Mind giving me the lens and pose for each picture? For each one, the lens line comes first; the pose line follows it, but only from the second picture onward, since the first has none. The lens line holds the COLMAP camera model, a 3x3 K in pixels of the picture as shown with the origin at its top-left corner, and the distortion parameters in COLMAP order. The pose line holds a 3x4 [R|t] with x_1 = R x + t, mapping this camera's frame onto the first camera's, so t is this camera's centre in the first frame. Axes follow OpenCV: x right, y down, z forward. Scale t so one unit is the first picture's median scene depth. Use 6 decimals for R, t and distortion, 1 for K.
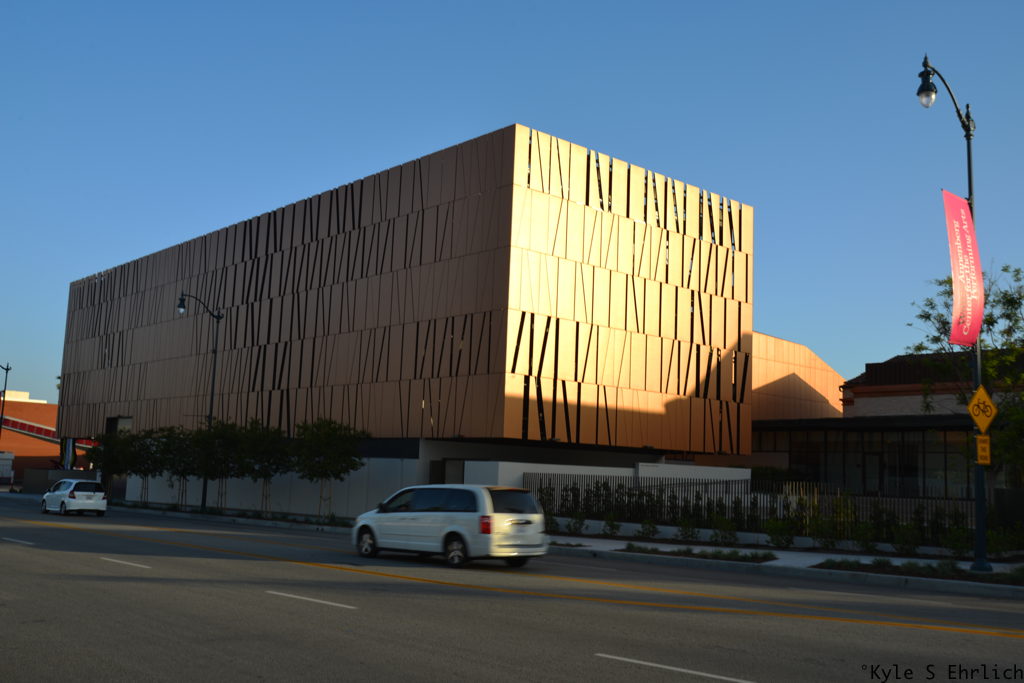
lens RADIAL K [[994.6, 0, 512.0], [0, 994.6, 341.5], [0, 0, 1]] dist [-0.028284, 0.029024]
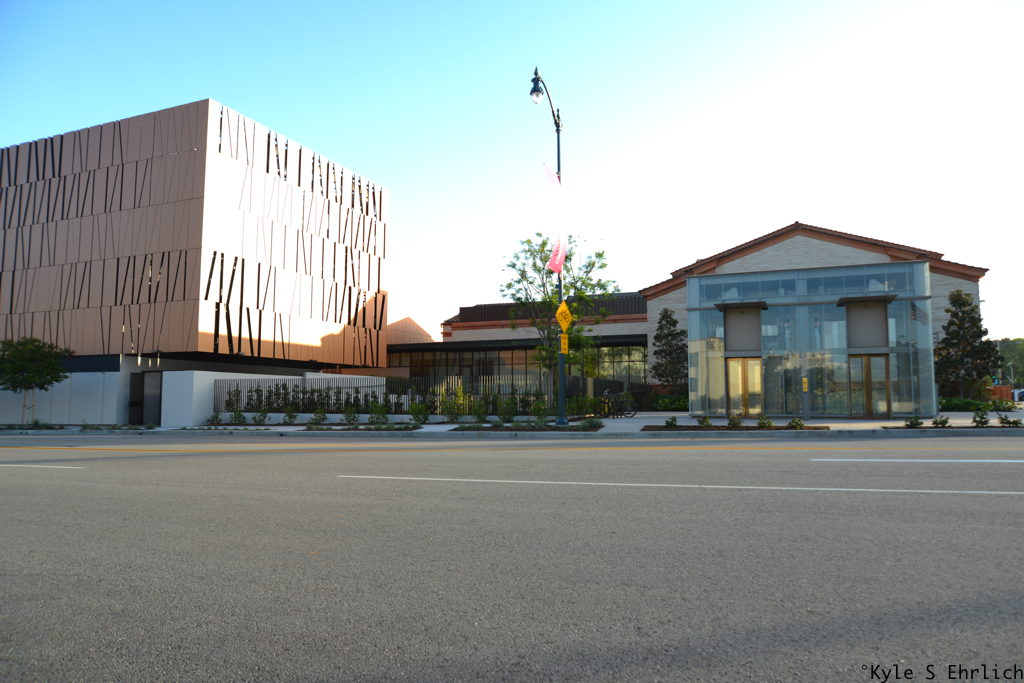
lens RADIAL K [[690.8, 0, 512.0], [0, 690.8, 341.5], [0, 0, 1]] dist [-0.045289, 0.026162]
pose [[0.903438, 0.000714, 0.428717, -0.017838], [-0.024137, 0.998497, 0.049201, 0.027997], [-0.428038, -0.054798, 0.902098, 0.051353]]
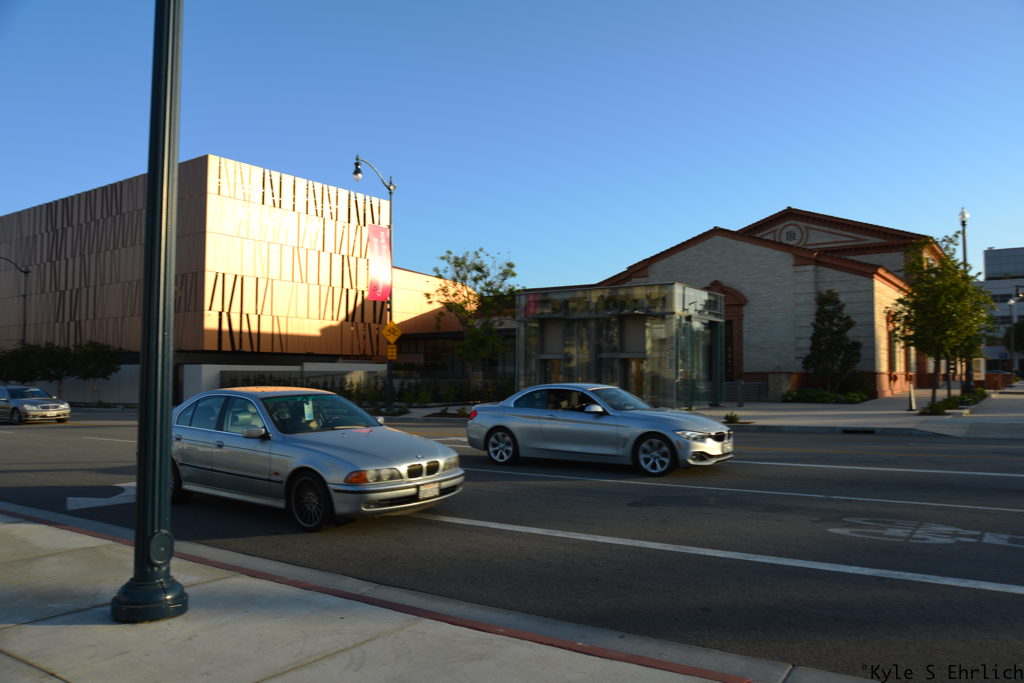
lens RADIAL K [[758.4, 0, 512.0], [0, 758.4, 341.5], [0, 0, 1]] dist [-0.062345, 0.059271]
pose [[0.975137, -0.024937, 0.220194, 0.185212], [0.004008, 0.995470, 0.094987, -0.028935], [-0.221565, -0.091743, 0.970820, -0.275994]]
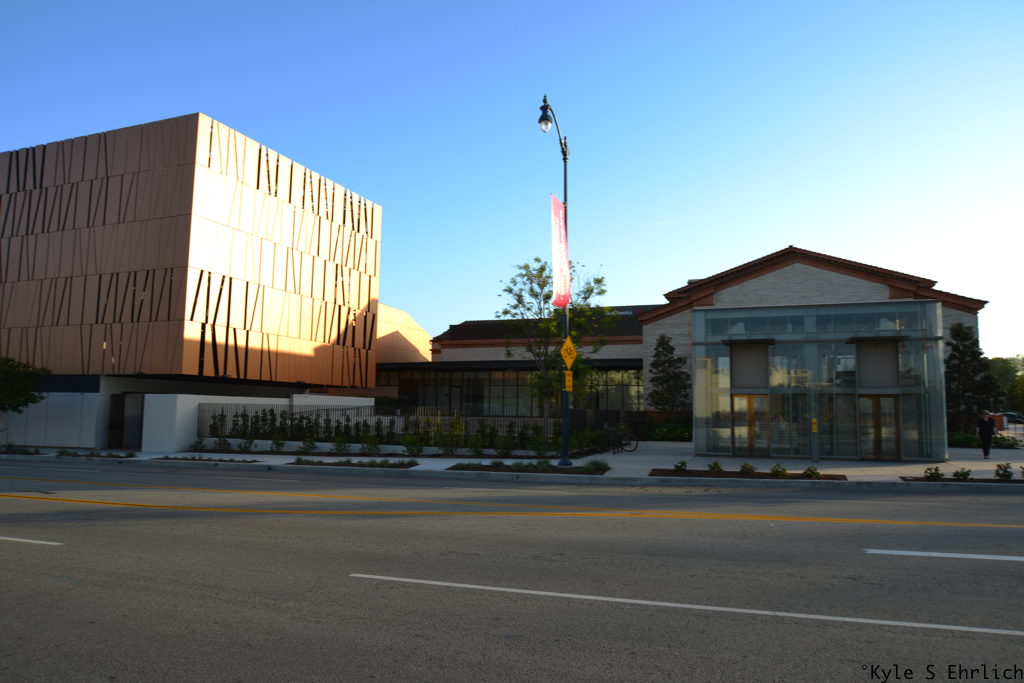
lens RADIAL K [[690.8, 0, 512.0], [0, 690.8, 341.5], [0, 0, 1]] dist [-0.045289, 0.026162]
pose [[0.892862, 0.021699, 0.449808, -0.021630], [-0.041533, 0.998549, 0.034272, 0.010880], [-0.448412, -0.049282, 0.892467, 0.075885]]
